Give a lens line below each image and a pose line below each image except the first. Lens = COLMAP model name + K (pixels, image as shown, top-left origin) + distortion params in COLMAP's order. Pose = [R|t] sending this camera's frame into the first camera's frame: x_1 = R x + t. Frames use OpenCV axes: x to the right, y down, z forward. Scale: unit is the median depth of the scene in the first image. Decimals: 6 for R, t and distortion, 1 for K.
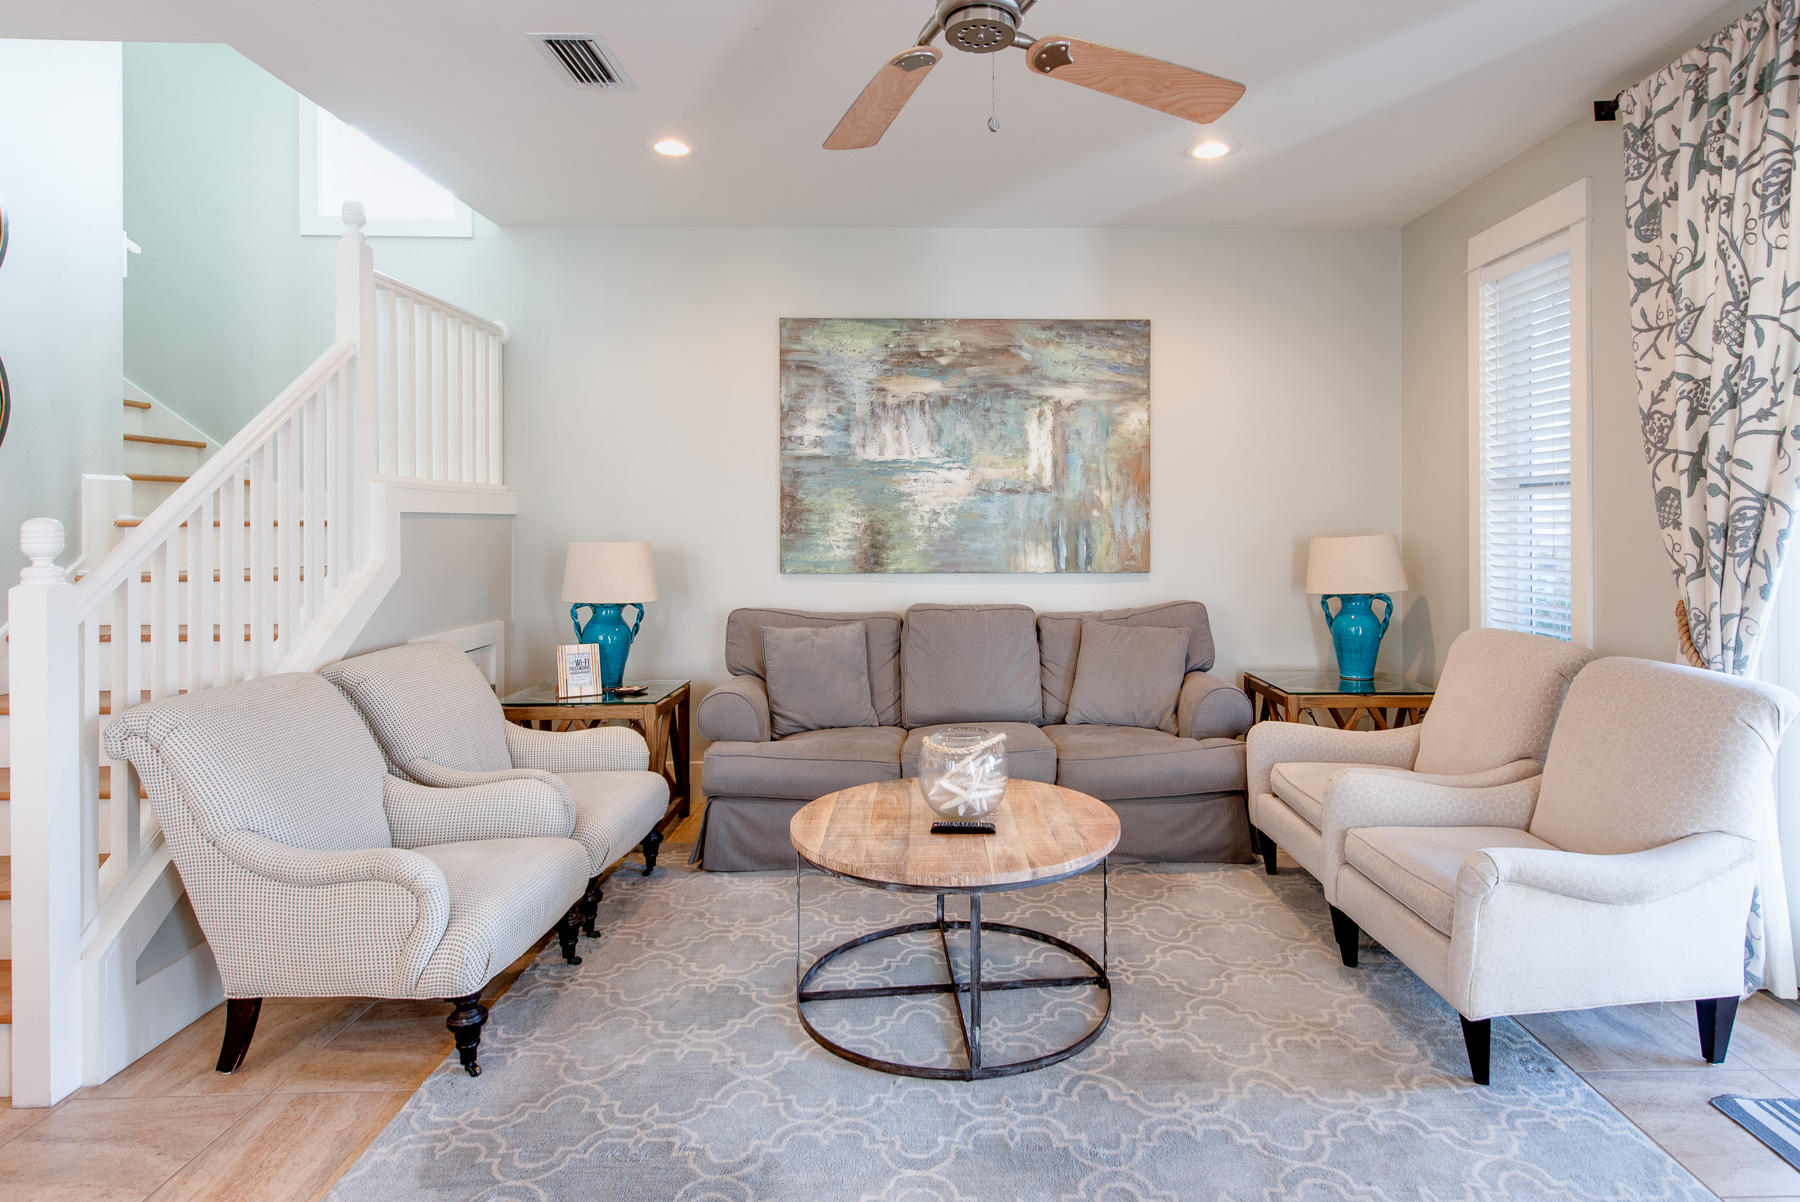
lens RADIAL K [[978.9, 0, 947.3], [0, 978.9, 521.5], [0, 0, 1]] dist [0.022706, -0.012968]
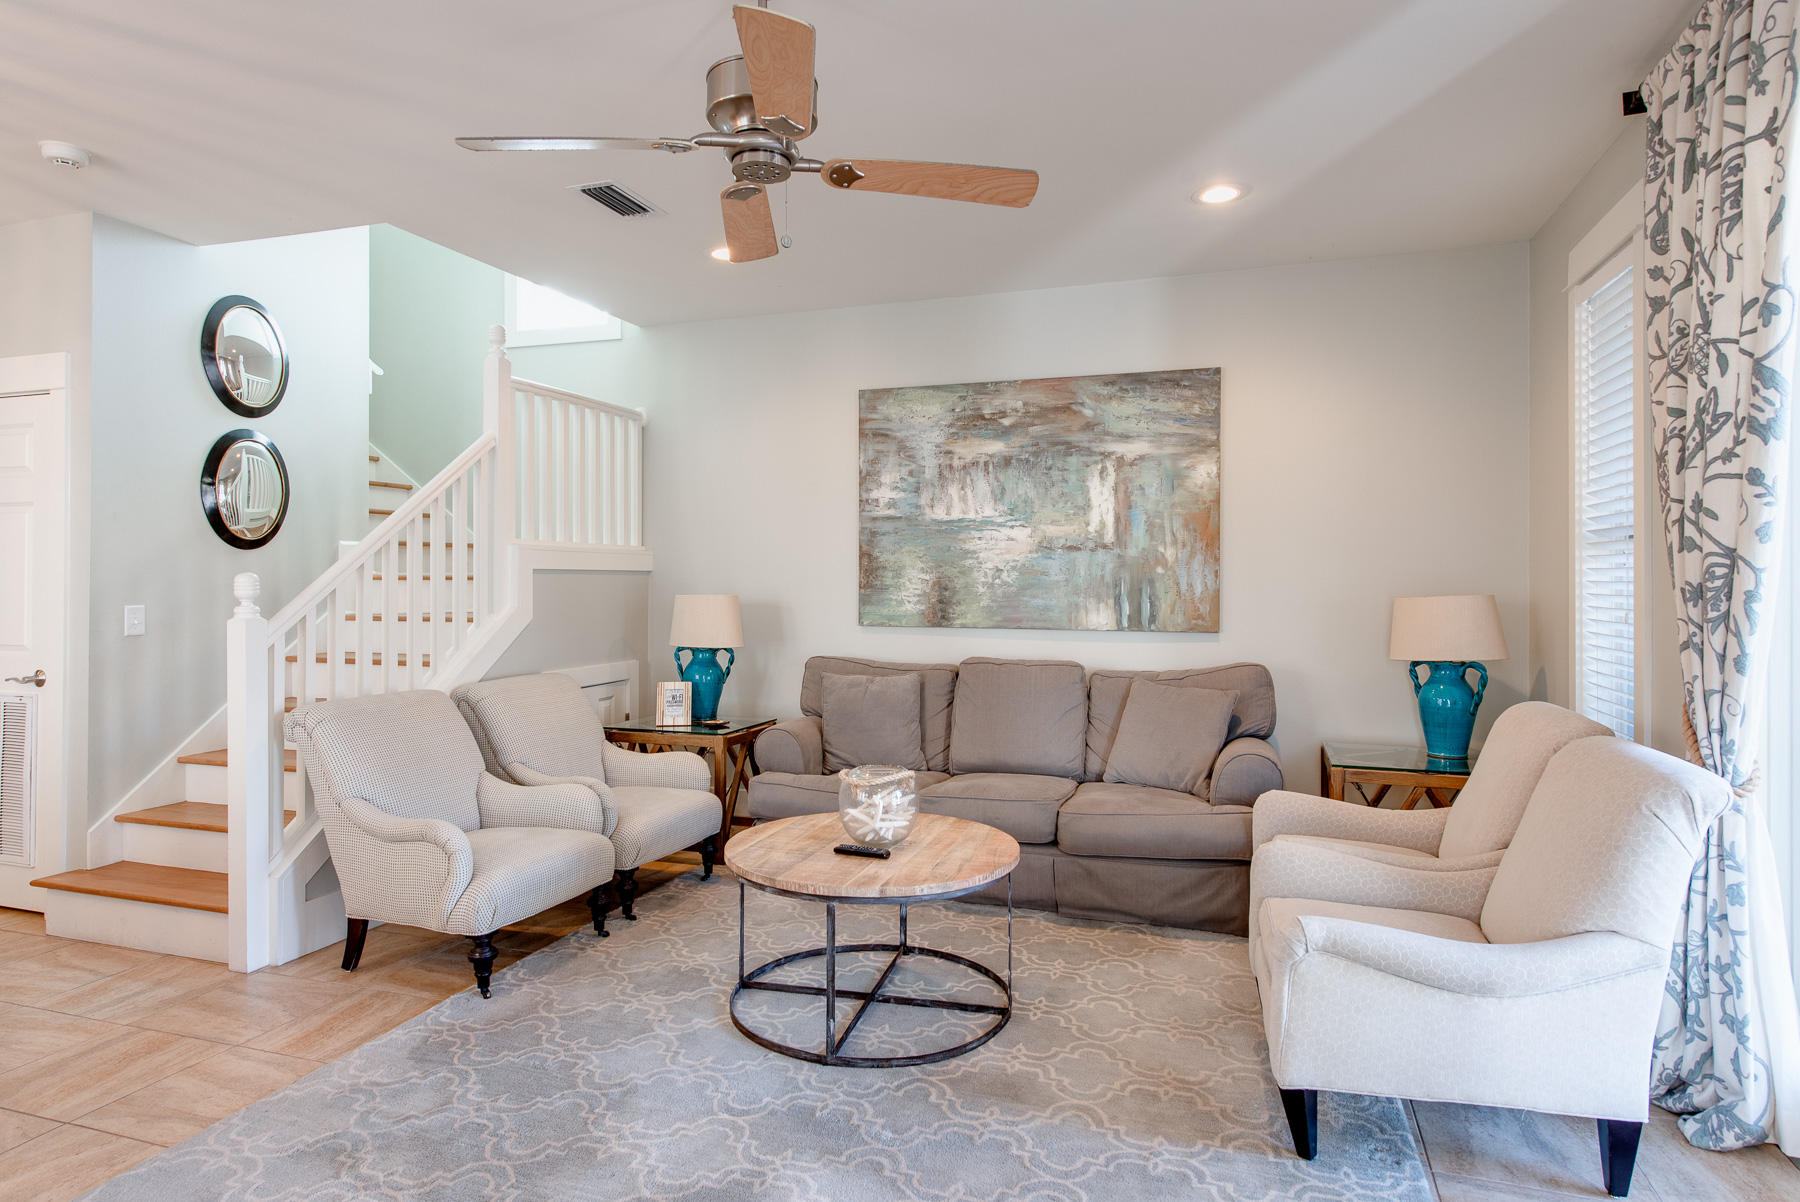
lens RADIAL K [[1012.1, 0, 872.3], [0, 1012.1, 579.9], [0, 0, 1]] dist [0.027739, -0.018149]
pose [[0.935696, 0.004503, -0.352778, 0.281724], [-0.003970, 0.999990, 0.002236, -0.000118], [0.352784, -0.000691, 0.935704, -0.051339]]
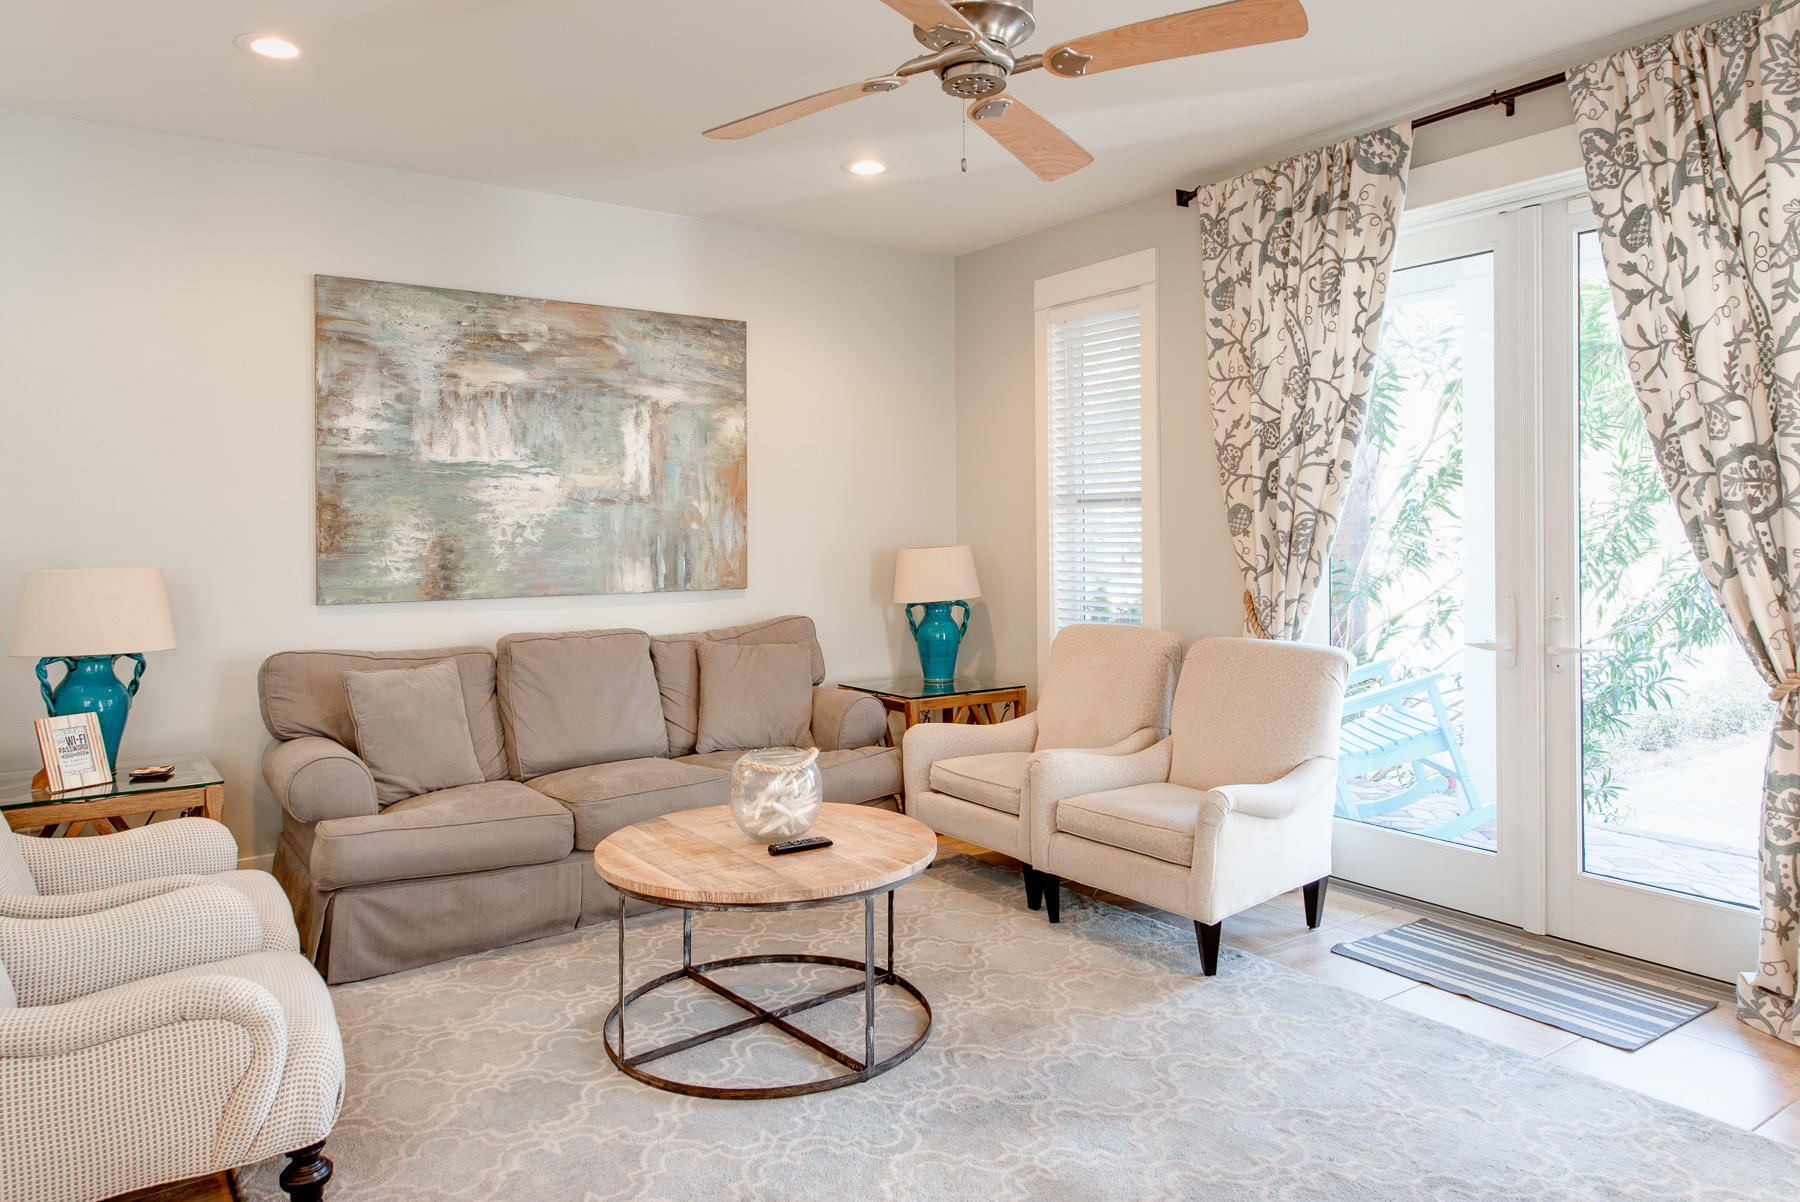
lens RADIAL K [[1163.6, 0, 864.0], [0, 1163.6, 541.7], [0, 0, 1]] dist [0.018933, -0.002524]
pose [[0.841059, -0.009612, 0.540857, -0.361408], [0.007856, 0.999954, 0.005555, 0.001668], [-0.540886, -0.000423, 0.841096, -0.009444]]
